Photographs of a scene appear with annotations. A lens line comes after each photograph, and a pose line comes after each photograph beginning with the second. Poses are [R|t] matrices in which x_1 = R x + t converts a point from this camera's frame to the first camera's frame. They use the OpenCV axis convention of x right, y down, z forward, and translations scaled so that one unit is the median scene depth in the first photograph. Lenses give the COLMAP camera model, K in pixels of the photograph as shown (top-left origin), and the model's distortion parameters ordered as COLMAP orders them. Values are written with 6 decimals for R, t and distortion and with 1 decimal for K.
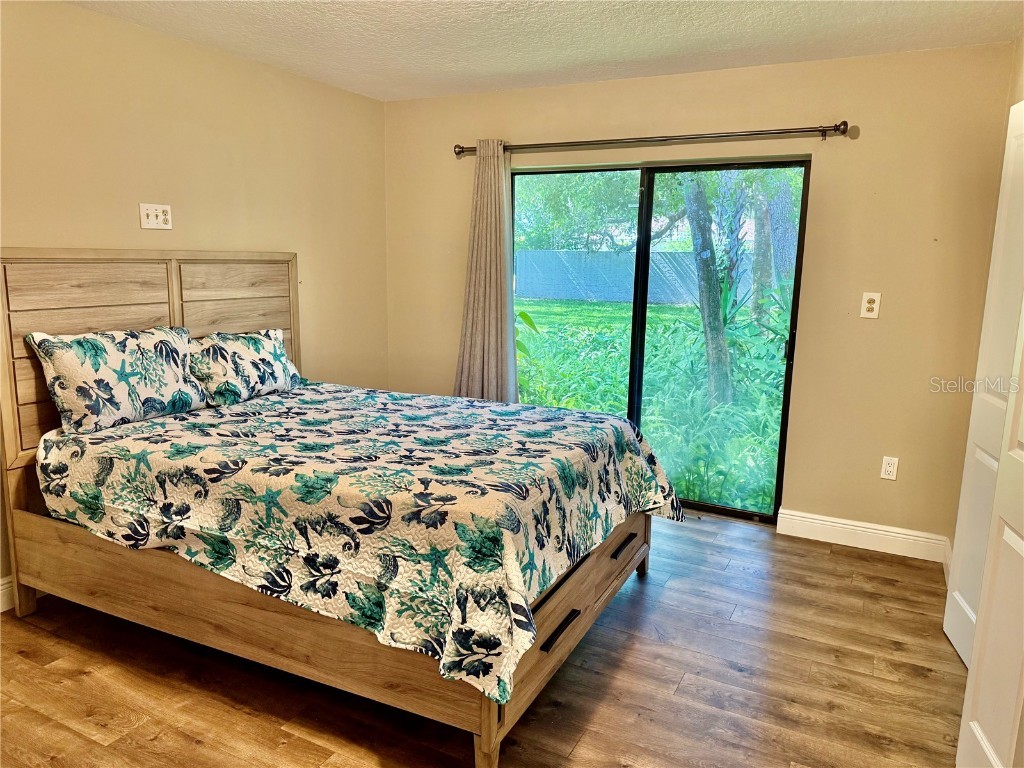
lens RADIAL K [[714.9, 0, 510.8], [0, 714.9, 382.0], [0, 0, 1]] dist [0.036263, -0.005395]
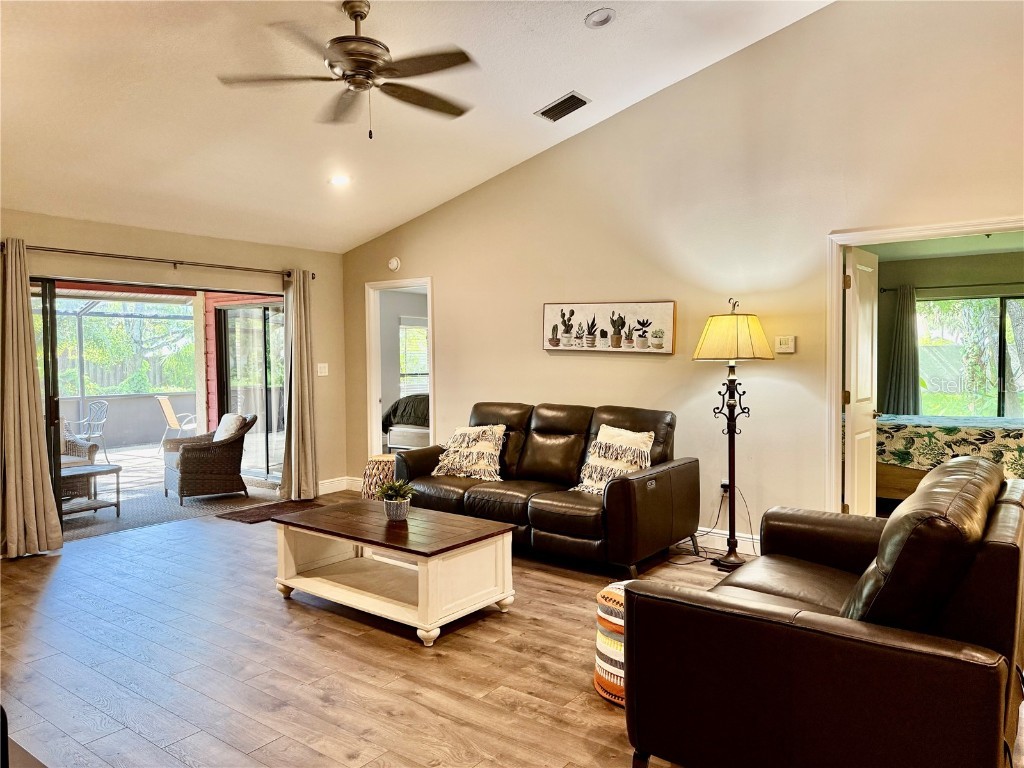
lens RADIAL K [[714.9, 0, 513.1], [0, 714.9, 384.3], [0, 0, 1]] dist [0.036263, -0.005395]
pose [[0.986539, -0.021043, -0.162167, -1.395607], [-0.001236, 0.990698, -0.136077, 0.334315], [0.163522, 0.134445, 0.977336, -1.864187]]
